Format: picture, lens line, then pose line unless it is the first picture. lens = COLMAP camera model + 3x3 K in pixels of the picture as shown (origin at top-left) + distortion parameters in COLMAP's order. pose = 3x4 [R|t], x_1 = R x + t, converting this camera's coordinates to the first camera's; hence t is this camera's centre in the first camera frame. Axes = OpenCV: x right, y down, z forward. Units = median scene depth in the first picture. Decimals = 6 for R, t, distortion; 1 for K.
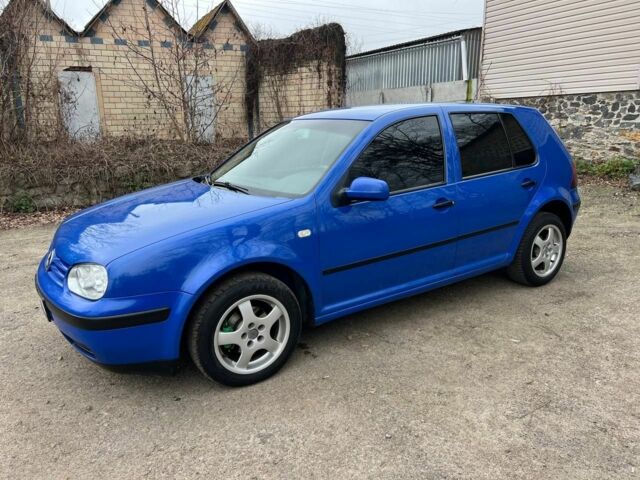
lens RADIAL K [[481.3, 0, 323.0], [0, 481.3, 240.3], [0, 0, 1]] dist [0.065388, -0.071415]
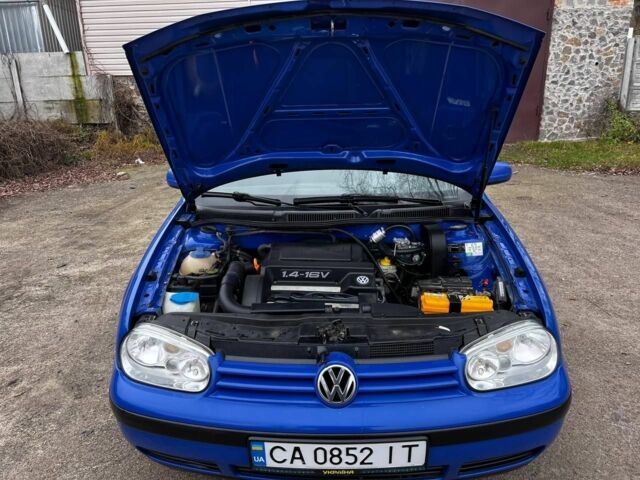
lens RADIAL K [[482.3, 0, 320.0], [0, 482.3, 240.0], [0, 0, 1]] dist [0.064464, -0.069218]
pose [[0.548548, -0.252240, 0.797164, -0.276852], [0.211525, 0.964261, 0.159558, -0.063659], [-0.808920, 0.081094, 0.582298, 0.193477]]
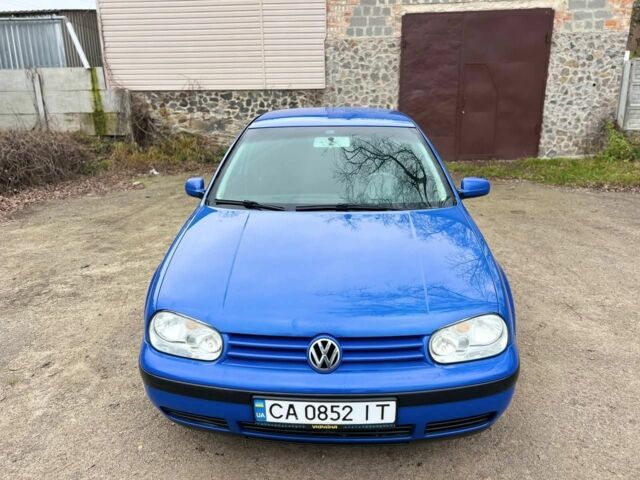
lens RADIAL K [[481.3, 0, 323.0], [0, 481.3, 240.3], [0, 0, 1]] dist [0.065388, -0.071415]
pose [[0.560398, -0.223397, 0.797526, -0.304564], [0.197361, 0.971216, 0.133370, -0.062905], [-0.804365, 0.082661, 0.588357, 0.167504]]
